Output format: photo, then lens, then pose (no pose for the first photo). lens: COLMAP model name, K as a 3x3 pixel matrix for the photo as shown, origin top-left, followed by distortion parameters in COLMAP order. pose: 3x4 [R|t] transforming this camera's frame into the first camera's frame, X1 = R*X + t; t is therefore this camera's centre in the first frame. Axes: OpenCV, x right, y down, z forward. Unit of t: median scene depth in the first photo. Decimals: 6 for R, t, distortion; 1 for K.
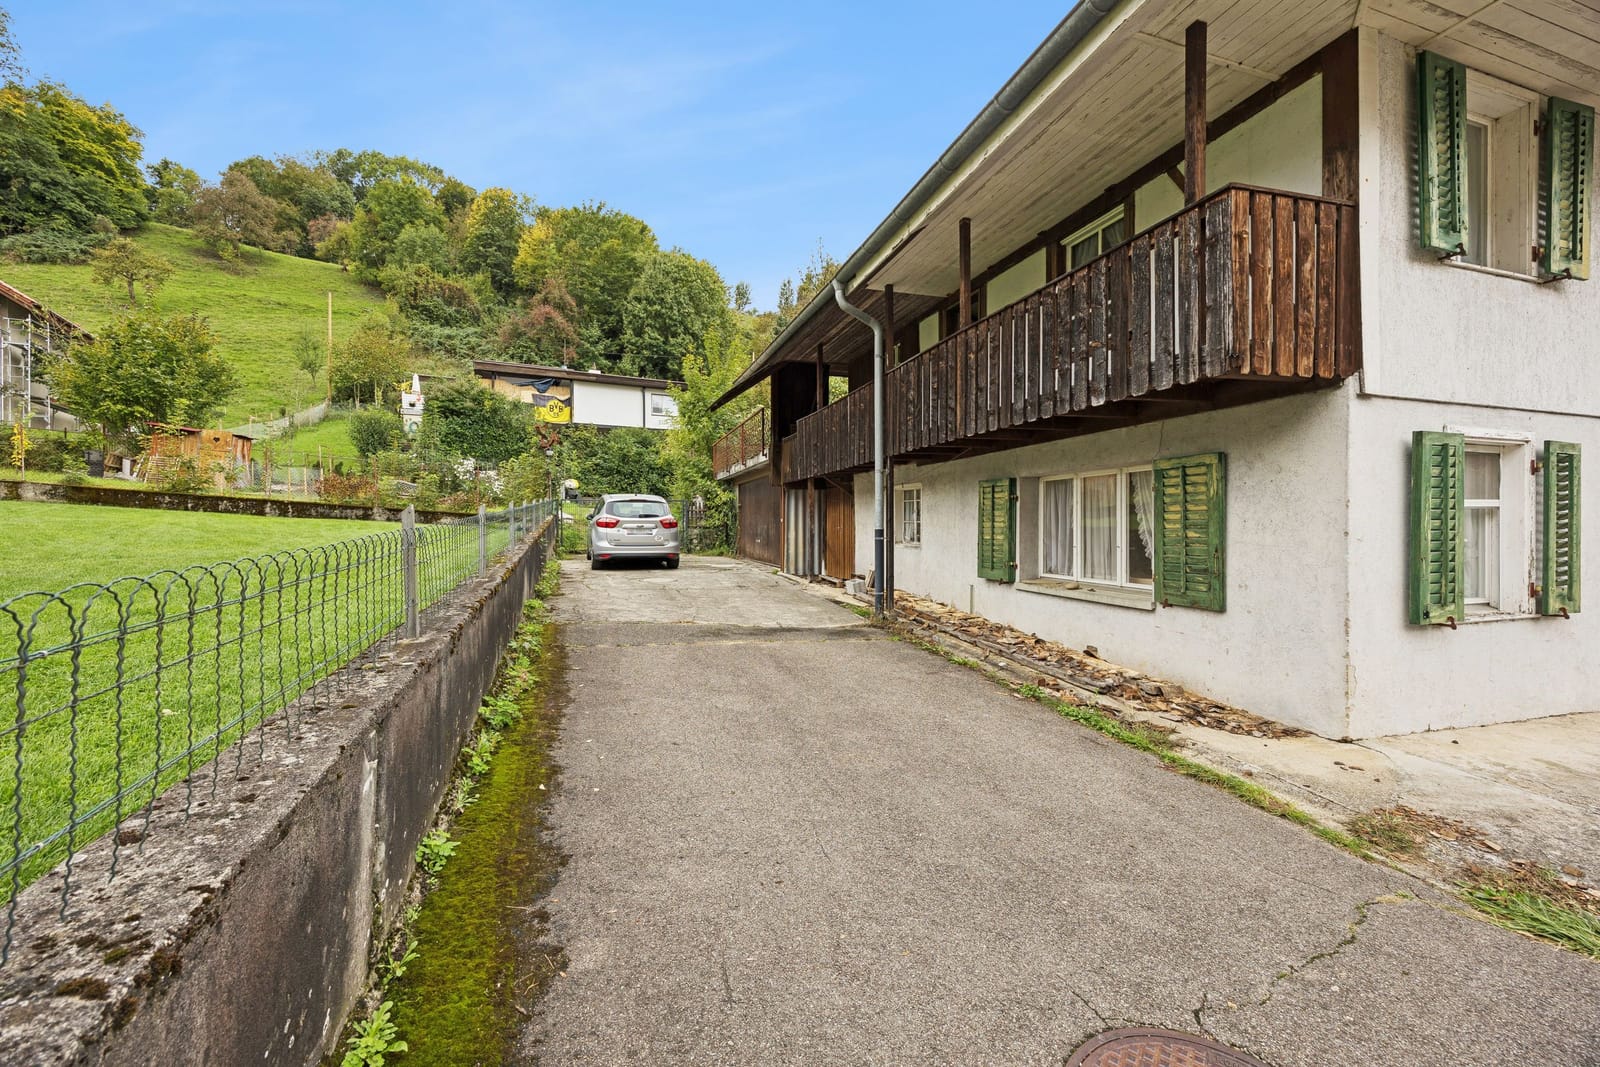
lens RADIAL K [[631.0, 0, 795.7], [0, 631.0, 531.9], [0, 0, 1]] dist [-0.000001, -0.000055]
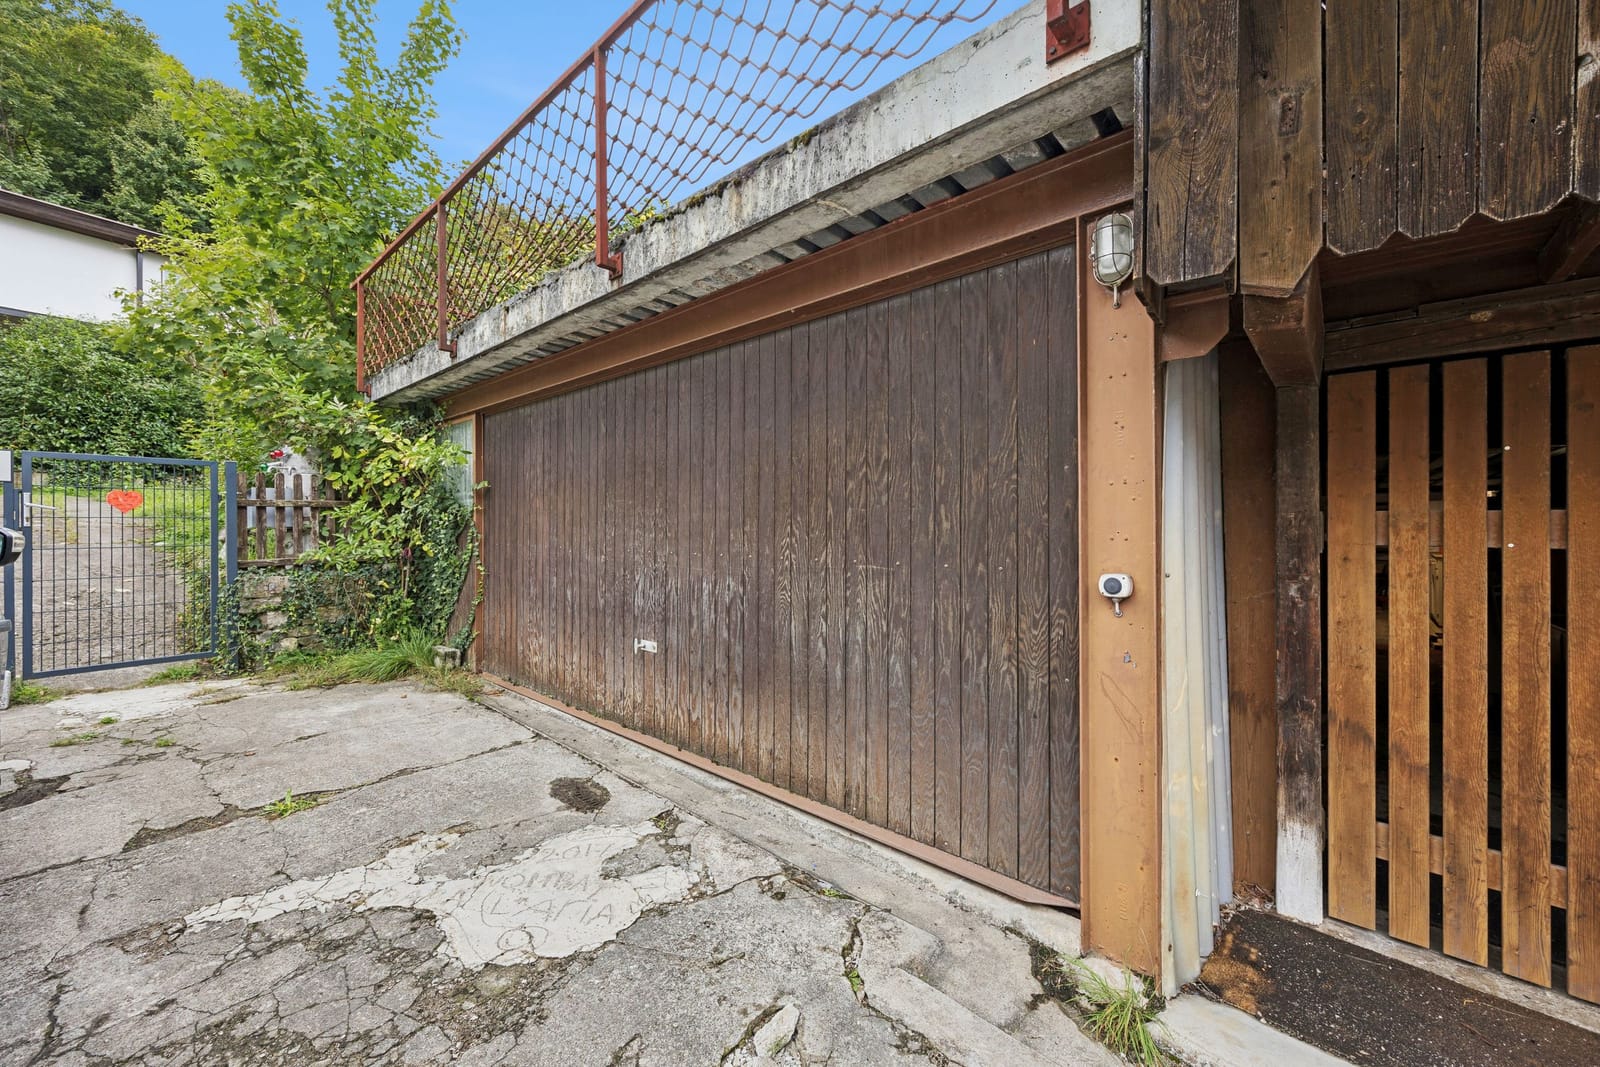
lens RADIAL K [[631.0, 0, 802.1], [0, 631.0, 532.2], [0, 0, 1]] dist [-0.000001, -0.000055]
pose [[0.858047, 0.005331, 0.513544, -0.099196], [-0.002306, 0.999976, -0.006529, -0.019198], [-0.513566, 0.004418, 0.858039, 0.620283]]
